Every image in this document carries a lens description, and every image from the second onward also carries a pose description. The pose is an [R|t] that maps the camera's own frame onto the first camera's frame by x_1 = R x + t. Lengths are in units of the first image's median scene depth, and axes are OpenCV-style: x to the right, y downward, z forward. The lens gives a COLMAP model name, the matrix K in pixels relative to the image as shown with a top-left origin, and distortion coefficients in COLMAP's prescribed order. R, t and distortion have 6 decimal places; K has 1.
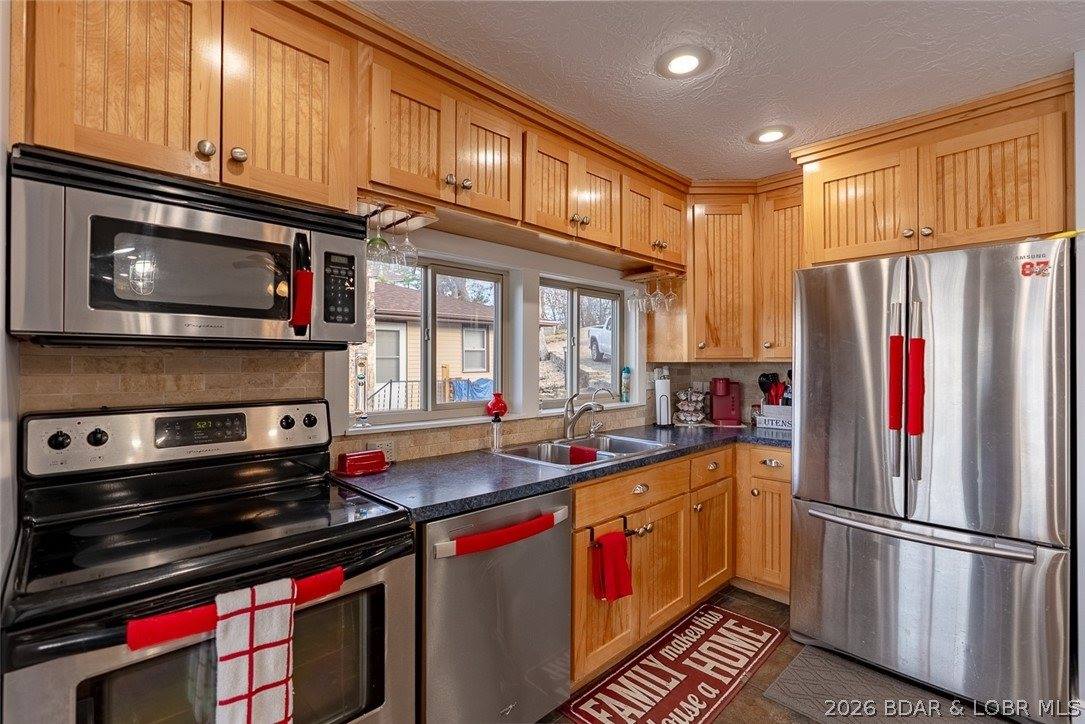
lens RADIAL K [[488.5, 0, 537.8], [0, 488.5, 361.1], [0, 0, 1]] dist [-0.004605, -0.000292]
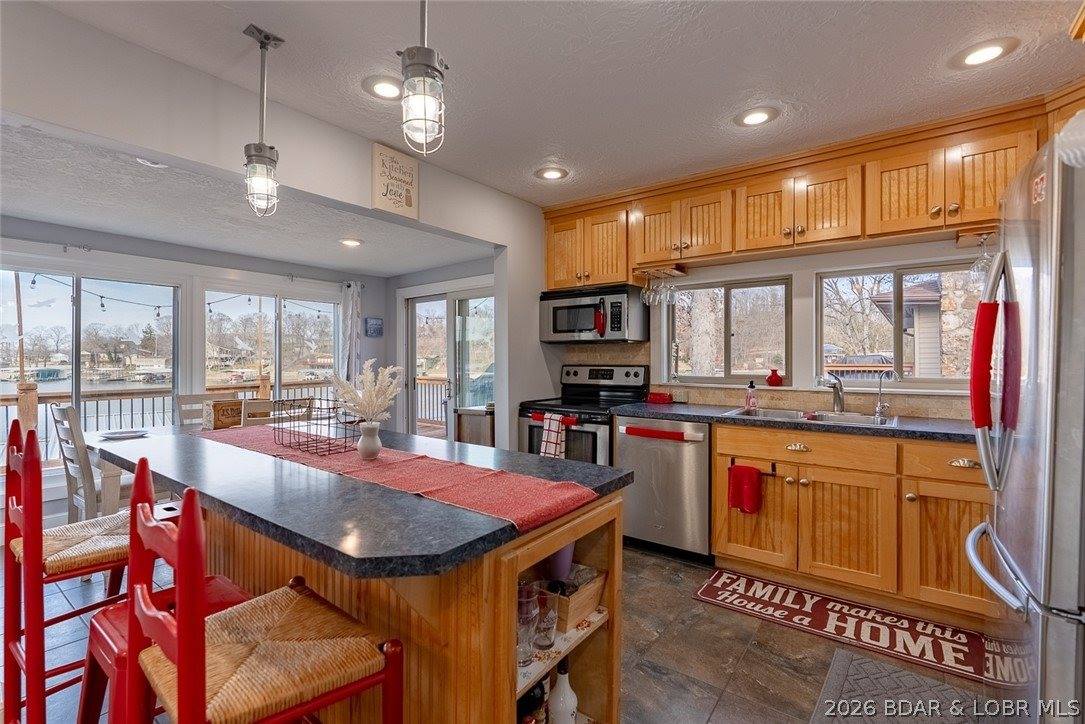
lens RADIAL K [[488.5, 0, 537.8], [0, 488.5, 361.1], [0, 0, 1]] dist [-0.004605, -0.000292]
pose [[0.156142, 0.009872, -0.987685, 1.287407], [0.007223, 0.999912, 0.011136, 0.026328], [0.987708, -0.008873, 0.156057, 0.169554]]
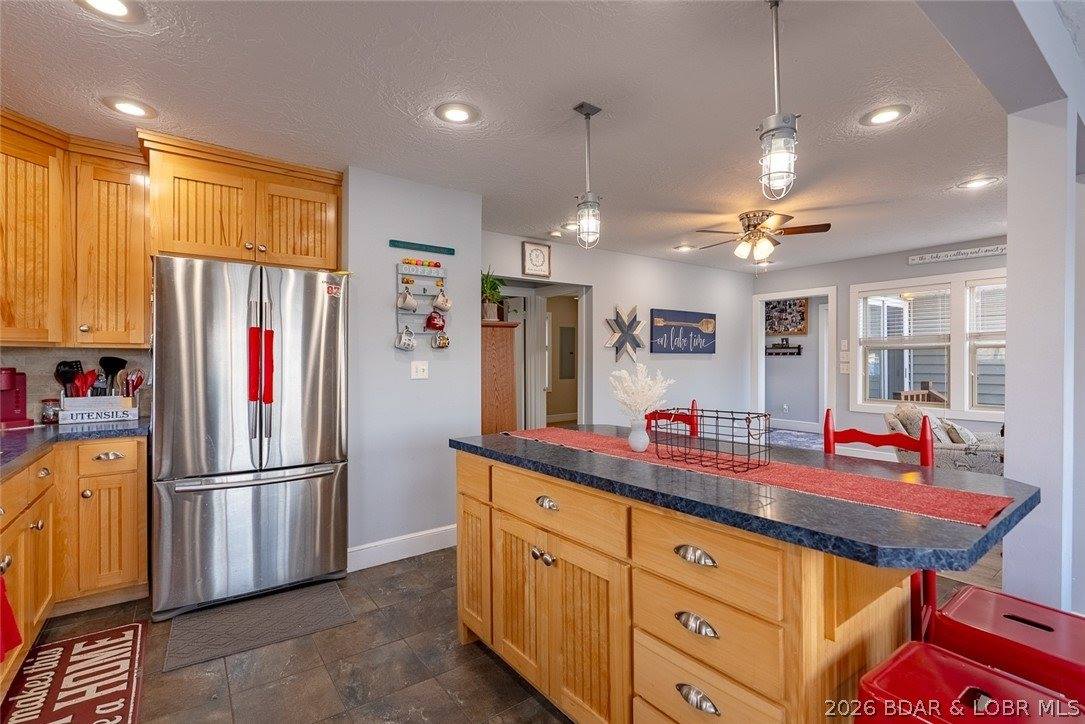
lens RADIAL K [[488.5, 0, 537.8], [0, 488.5, 361.1], [0, 0, 1]] dist [-0.004605, -0.000292]
pose [[0.150248, -0.003923, 0.988641, -0.382347], [-0.005750, 0.999972, 0.004842, 0.023711], [-0.988632, -0.006412, 0.150221, 0.077709]]
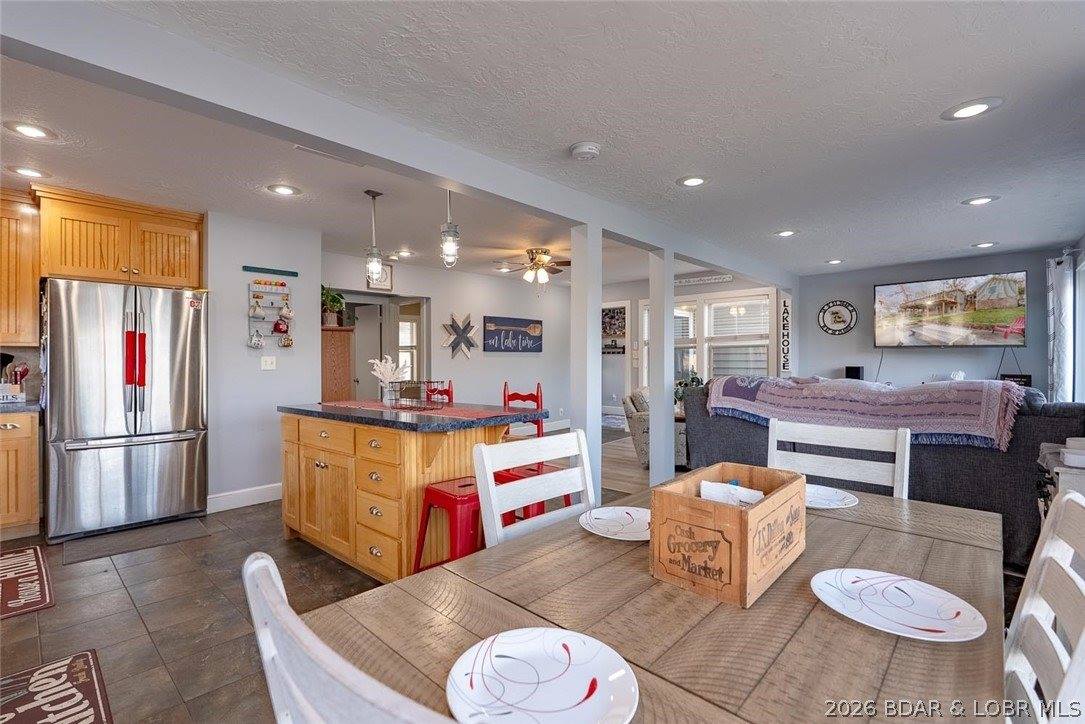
lens RADIAL K [[490.8, 0, 536.2], [0, 490.8, 360.9], [0, 0, 1]] dist [-0.002853, 0.000018]
pose [[-0.037448, -0.002884, 0.999294, -1.000705], [-0.003222, 0.999991, 0.002765, 0.041779], [-0.999293, -0.003116, -0.037457, -0.357393]]
